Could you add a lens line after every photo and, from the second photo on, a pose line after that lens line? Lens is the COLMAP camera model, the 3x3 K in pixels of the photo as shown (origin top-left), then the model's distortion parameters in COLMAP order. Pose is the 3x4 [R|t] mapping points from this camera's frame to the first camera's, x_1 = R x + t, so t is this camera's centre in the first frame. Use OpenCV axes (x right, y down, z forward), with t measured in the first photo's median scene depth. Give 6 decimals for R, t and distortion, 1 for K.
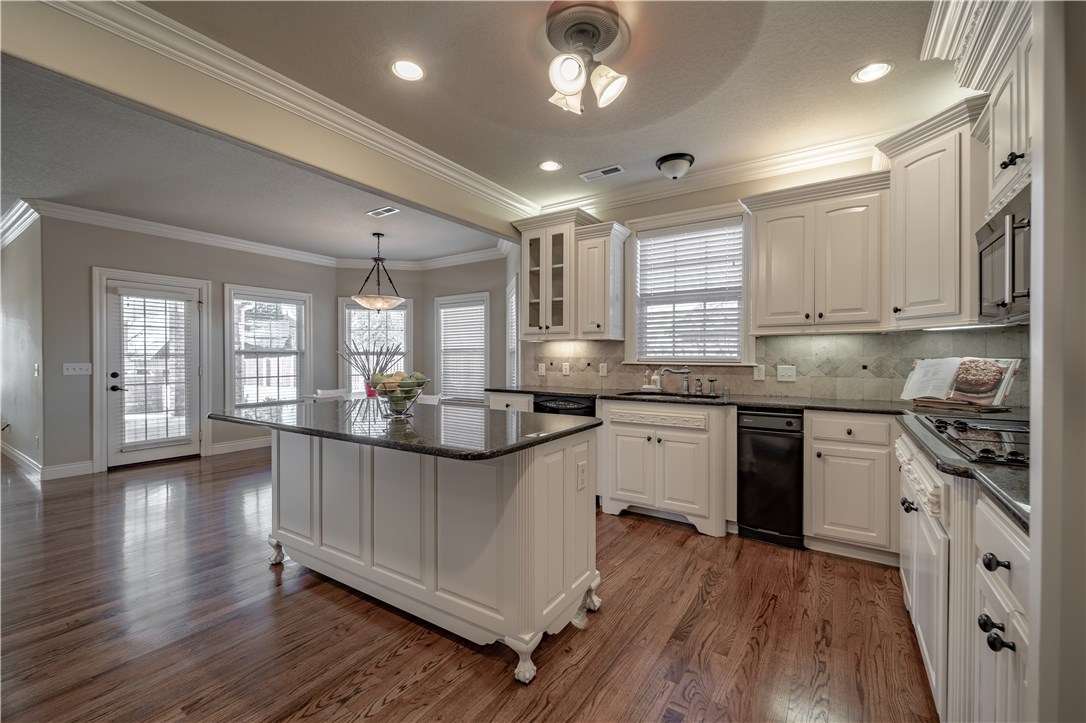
lens RADIAL K [[448.3, 0, 544.7], [0, 448.3, 360.7], [0, 0, 1]] dist [0.003514, -0.000825]
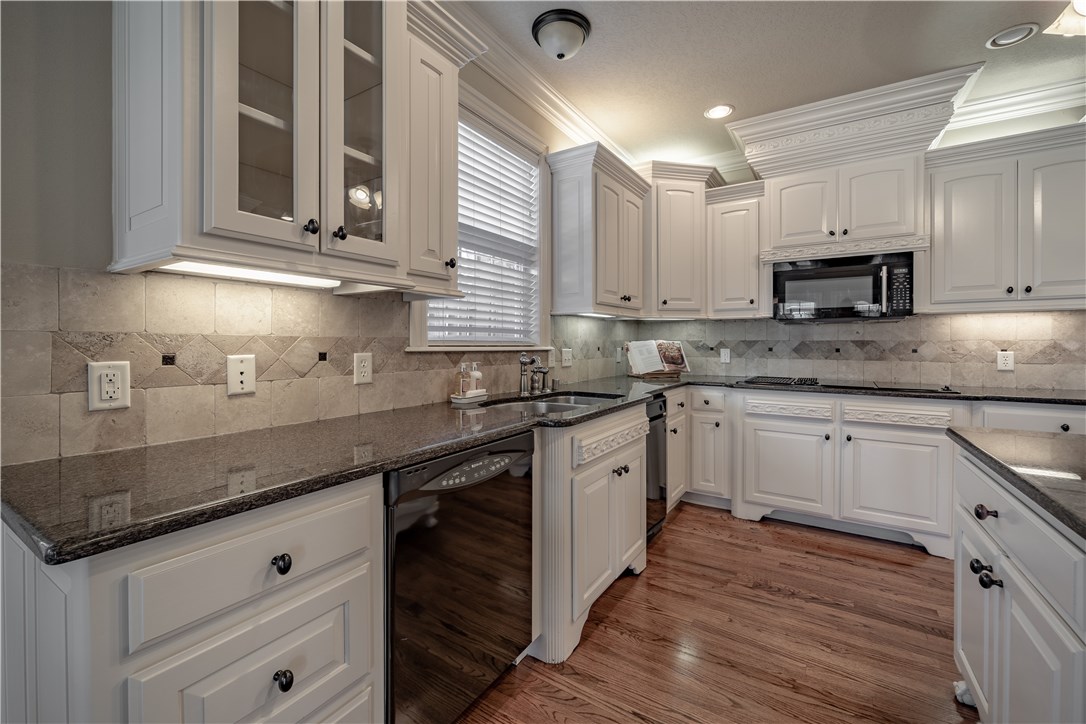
lens RADIAL K [[448.3, 0, 562.2], [0, 448.3, 344.8], [0, 0, 1]] dist [0.003514, -0.000825]
pose [[-0.036109, -0.007161, 0.999322, -0.267582], [0.003756, 0.999966, 0.007302, -0.002685], [-0.999341, 0.004017, -0.036081, 0.788893]]
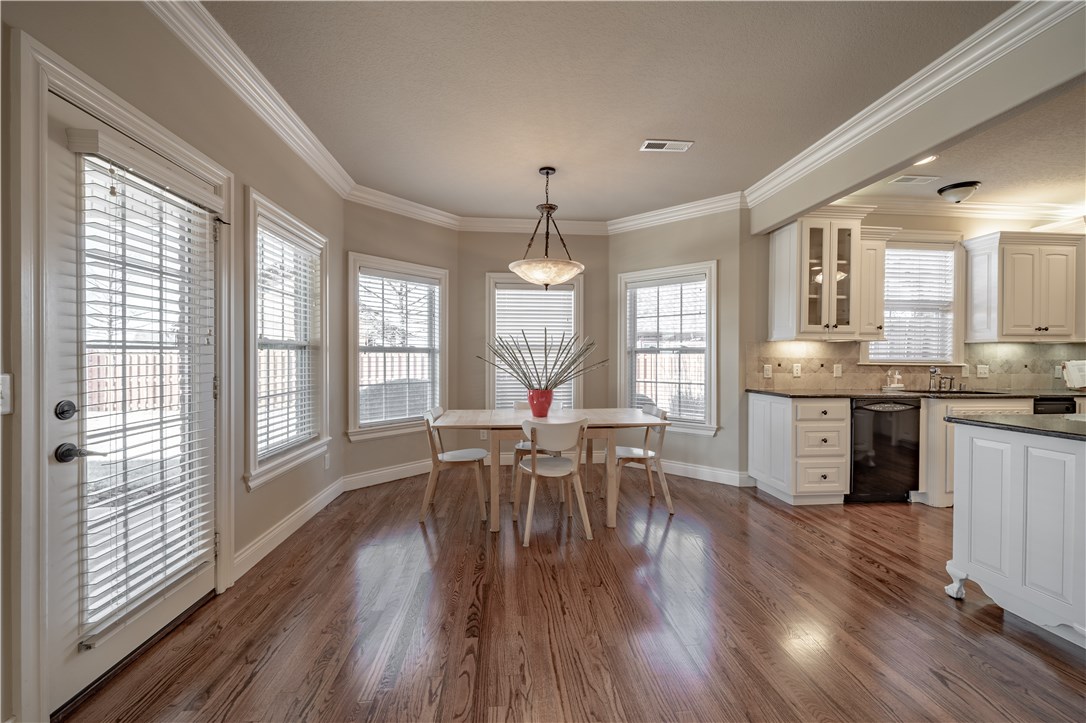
lens RADIAL K [[448.3, 0, 550.9], [0, 448.3, 362.4], [0, 0, 1]] dist [0.003514, -0.000825]
pose [[0.775752, -0.003201, 0.631030, -0.955430], [-0.001157, 0.999978, 0.006494, -0.003678], [-0.631037, -0.005767, 0.775731, 0.589537]]
